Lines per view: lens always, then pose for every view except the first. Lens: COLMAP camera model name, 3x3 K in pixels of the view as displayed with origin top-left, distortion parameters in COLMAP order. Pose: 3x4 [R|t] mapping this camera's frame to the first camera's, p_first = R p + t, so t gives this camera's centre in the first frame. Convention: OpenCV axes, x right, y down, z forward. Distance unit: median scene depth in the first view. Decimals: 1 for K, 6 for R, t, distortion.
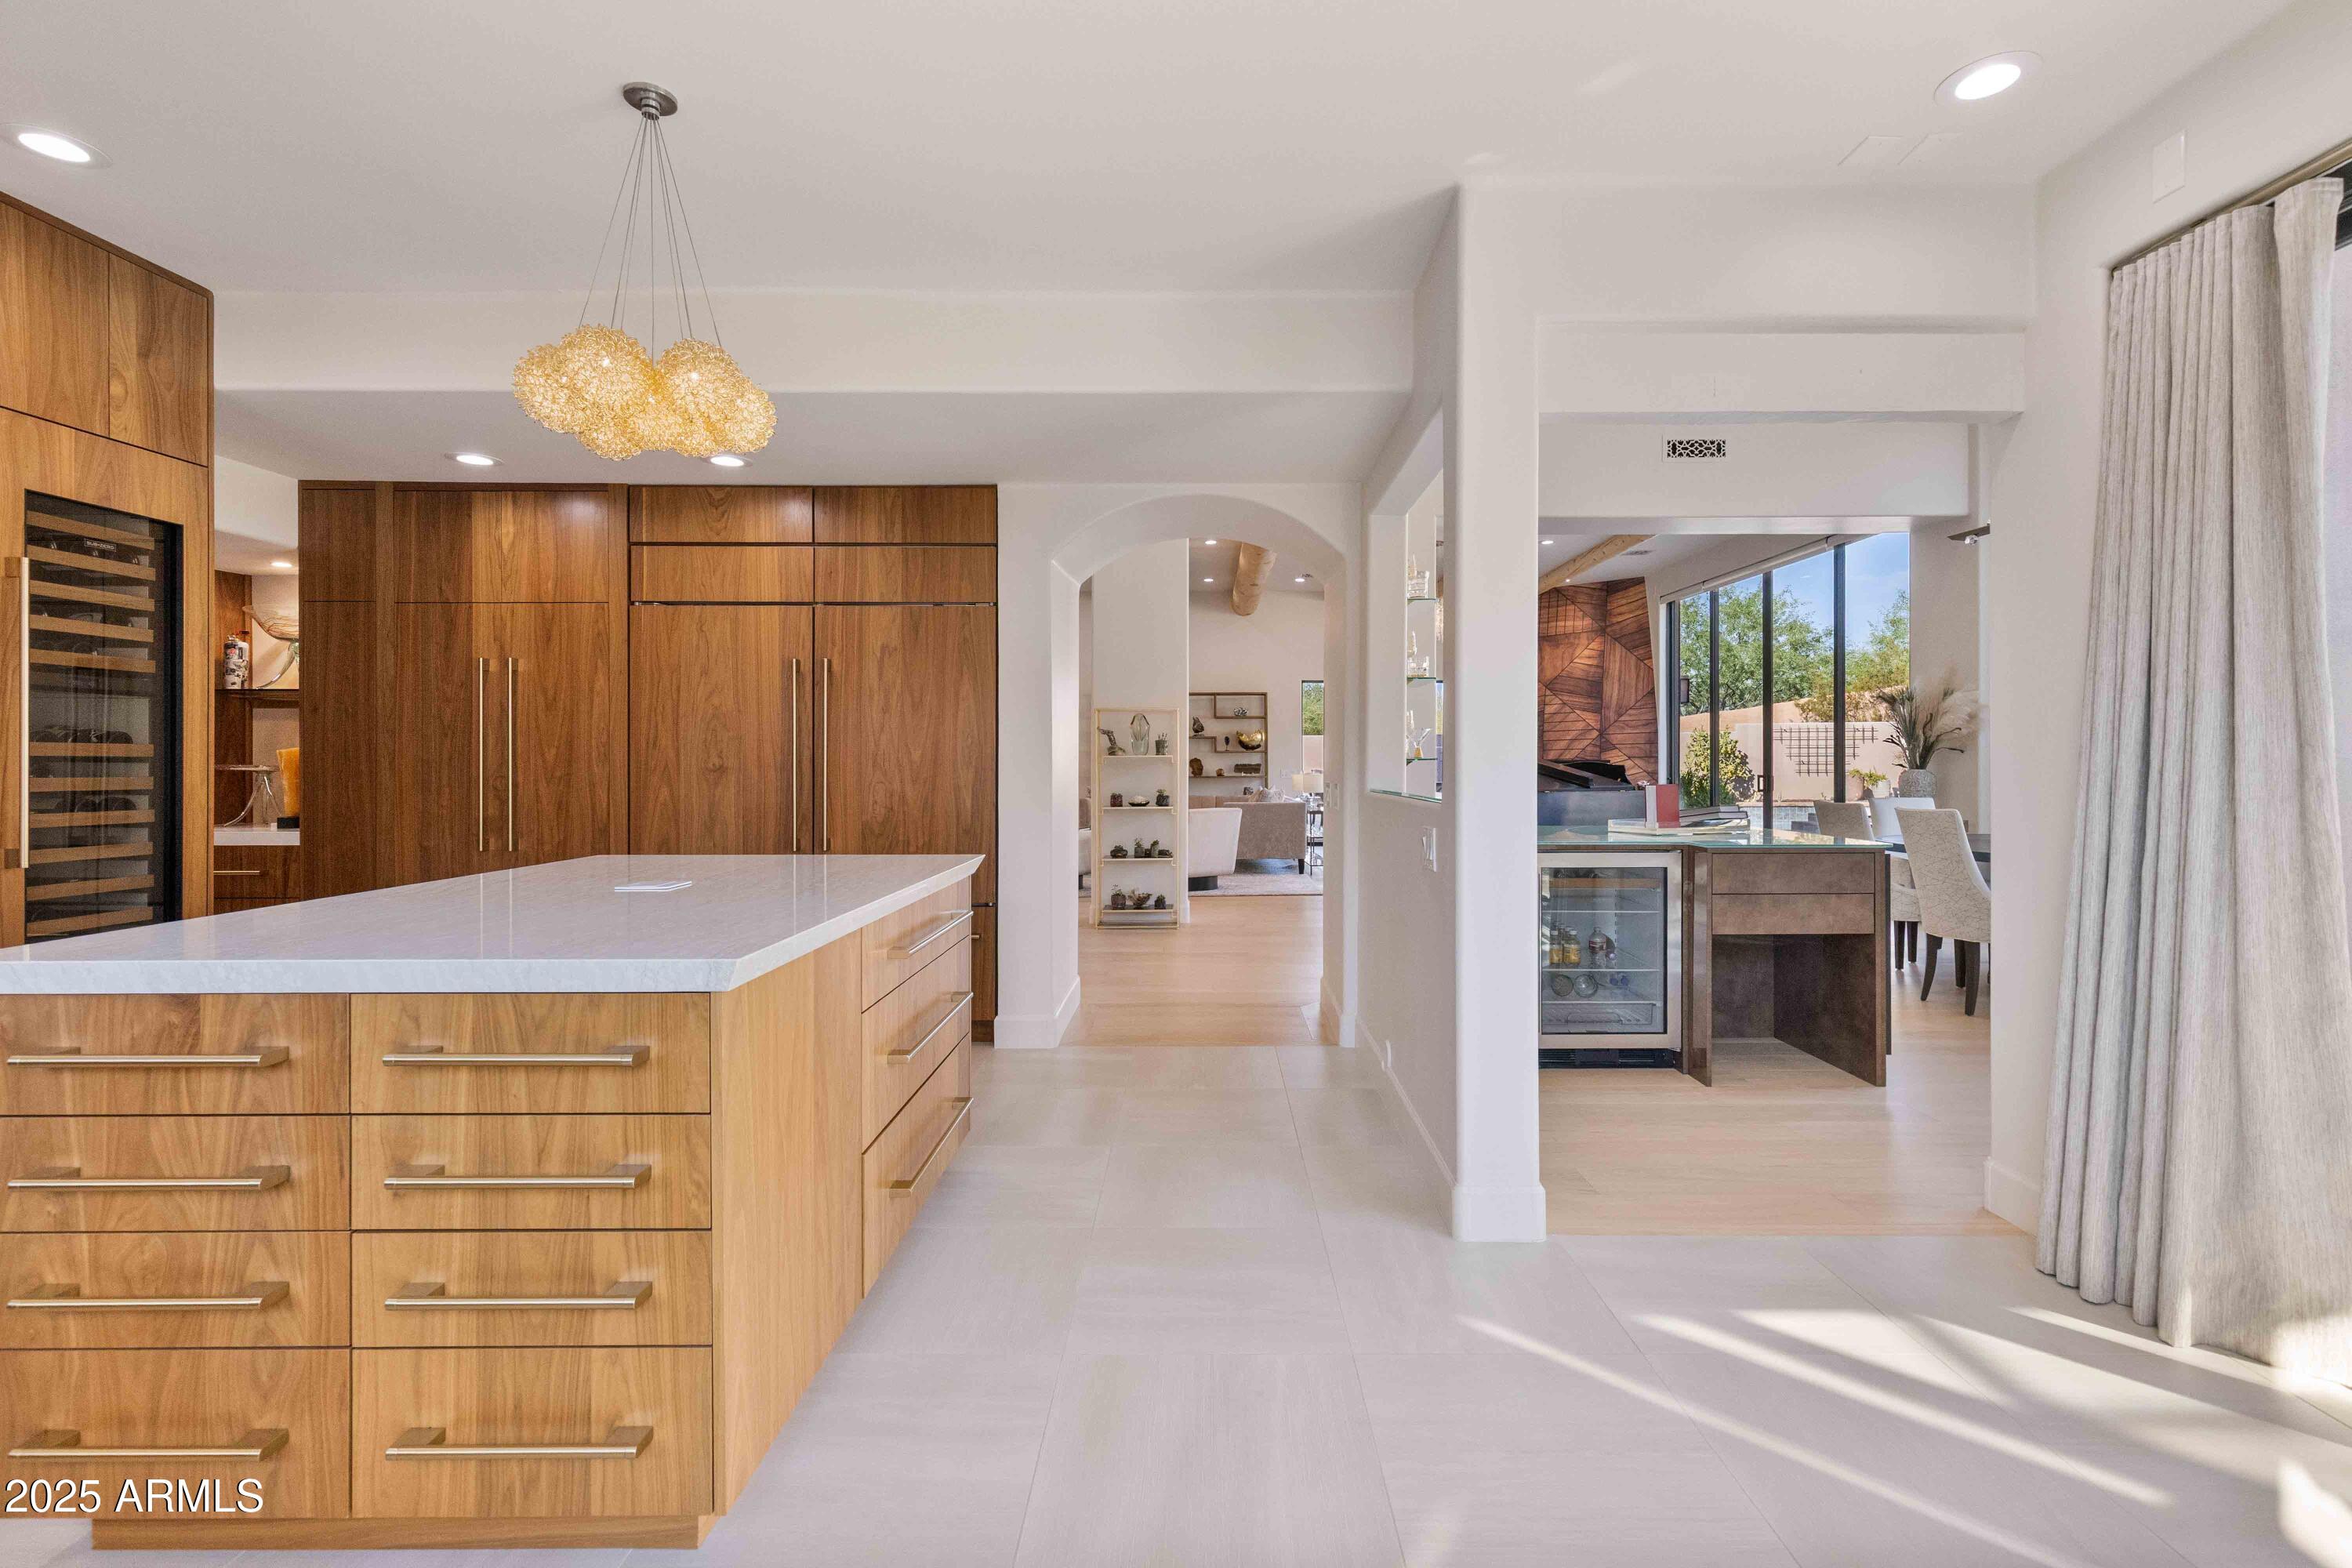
lens RADIAL K [[1066.4, 0, 1205.0], [0, 1066.4, 764.7], [0, 0, 1]] dist [0.003526, 0.000138]
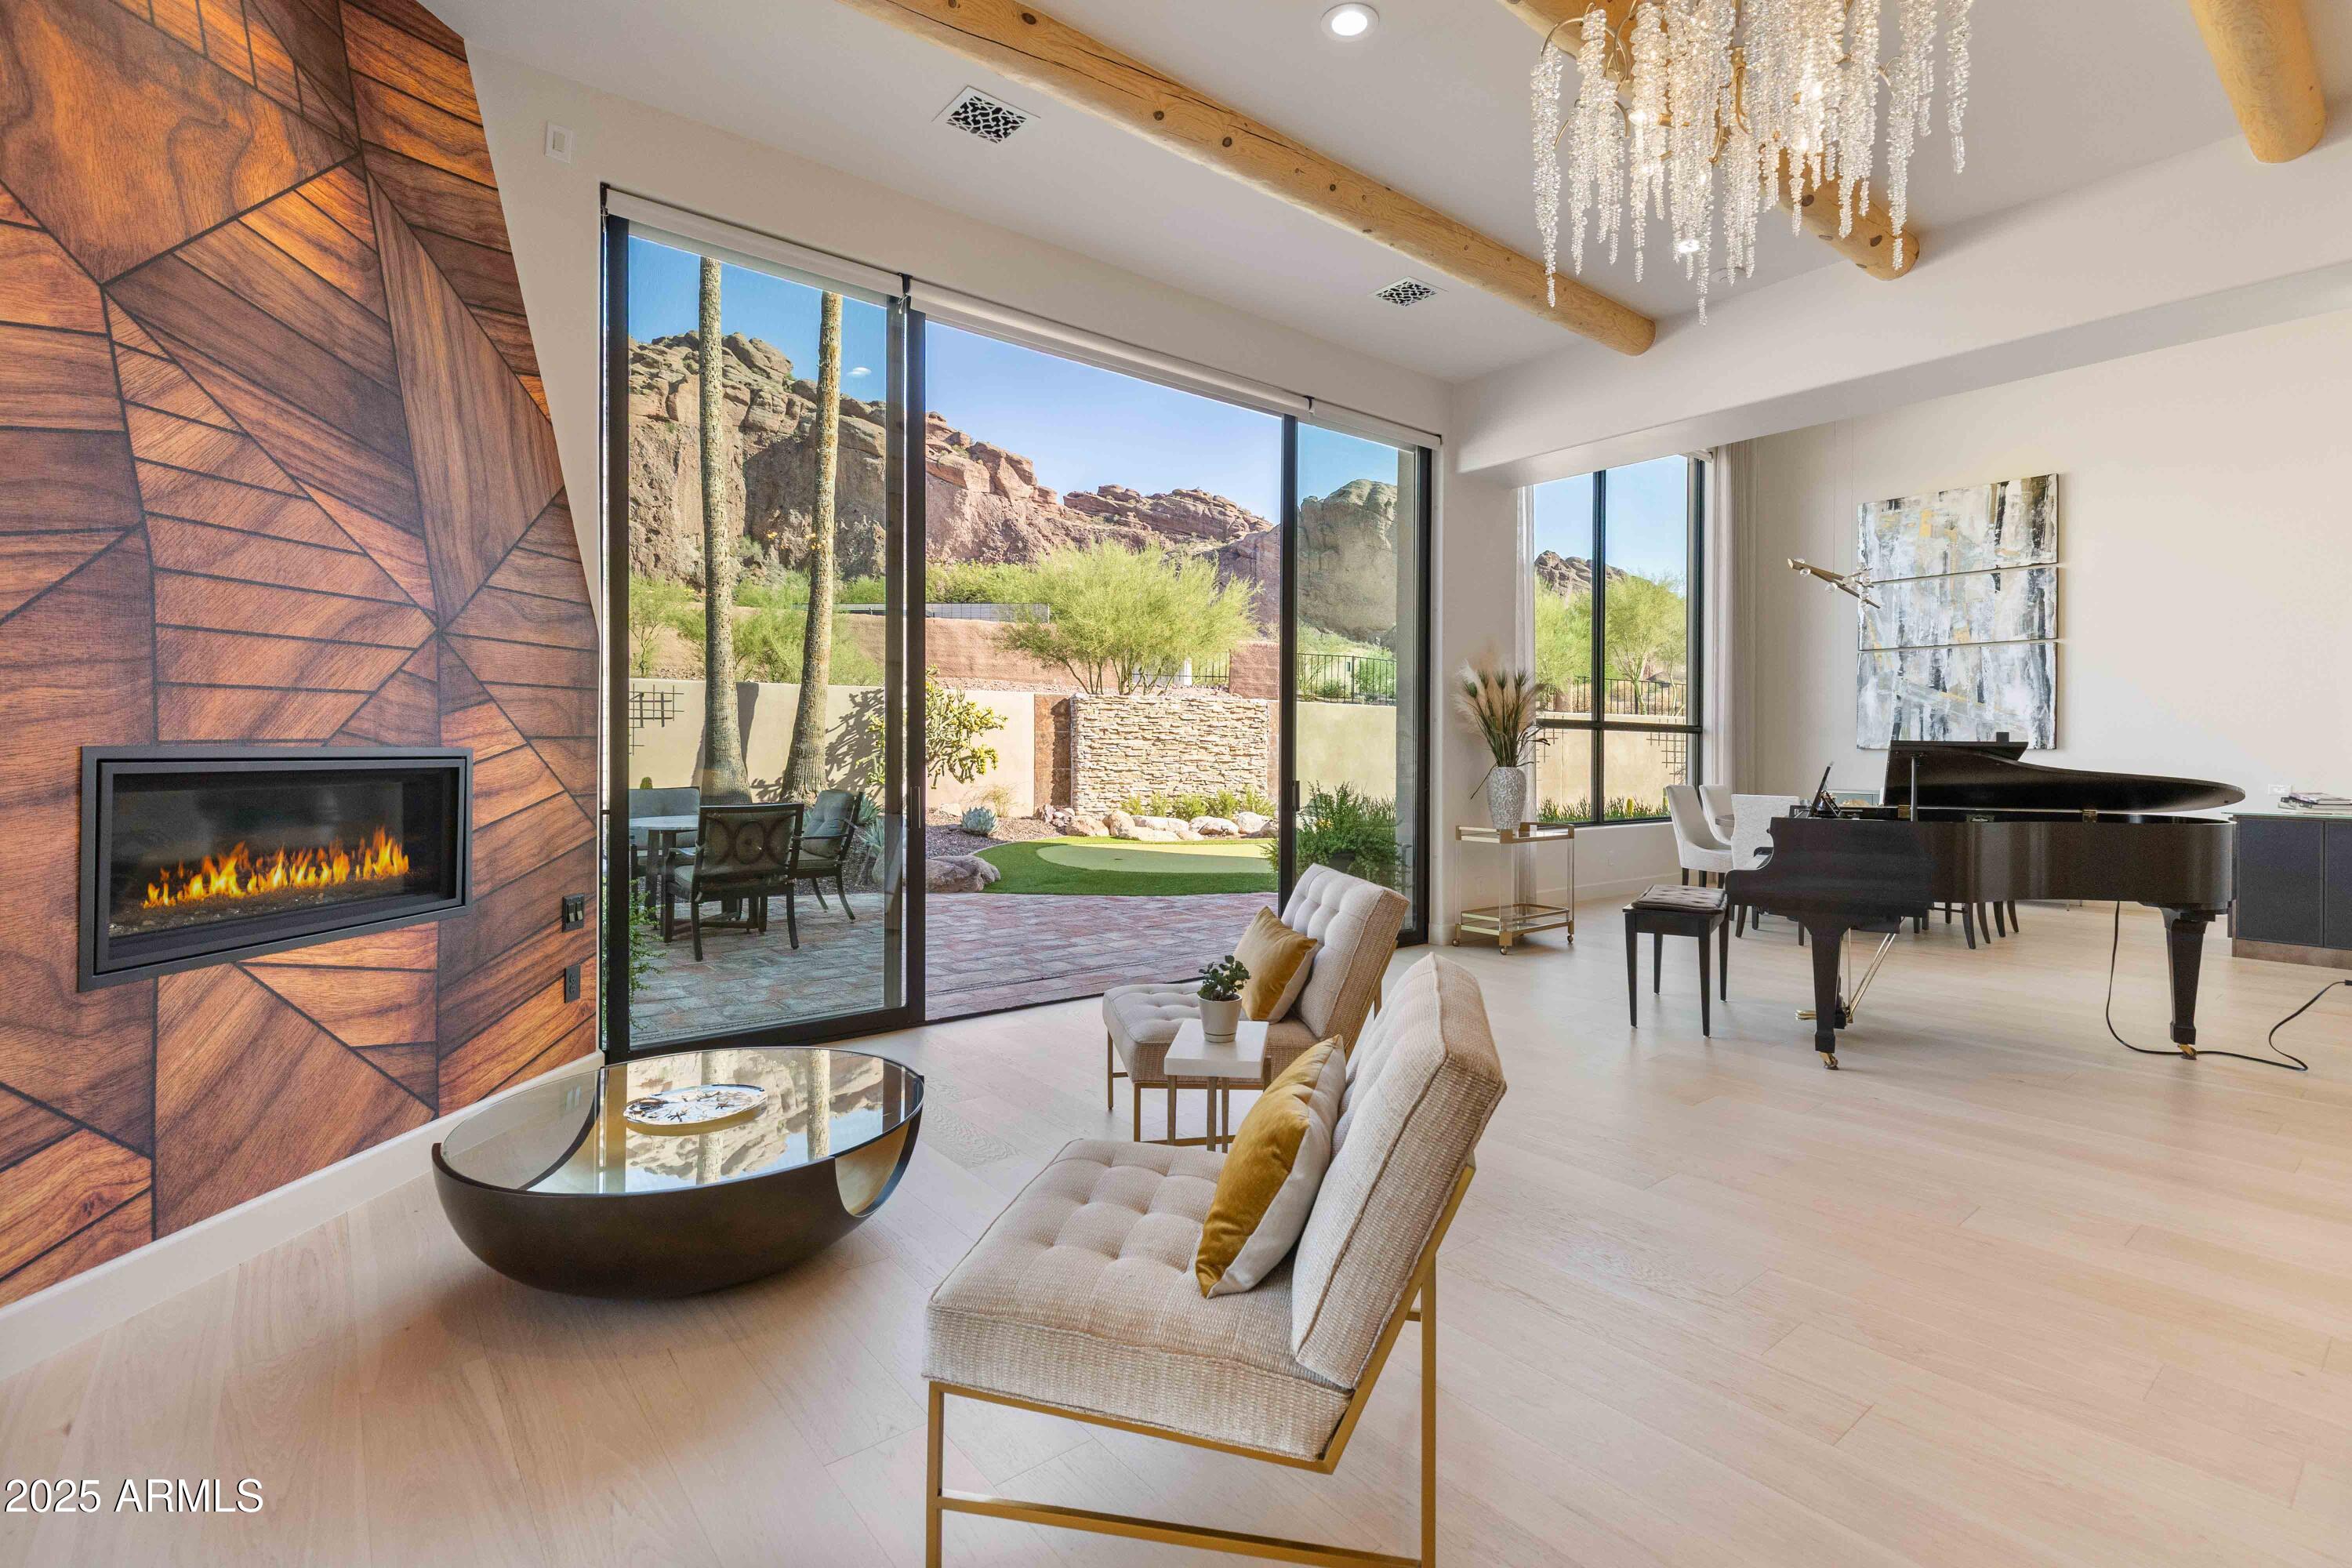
lens RADIAL K [[1078.1, 0, 1196.4], [0, 1078.1, 753.3], [0, 0, 1]] dist [0.005200, -0.000050]
pose [[-0.626773, -0.003474, 0.779194, 0.291694], [-0.003537, 0.999992, 0.001613, -0.012777], [-0.779194, -0.001745, -0.626780, 3.152202]]
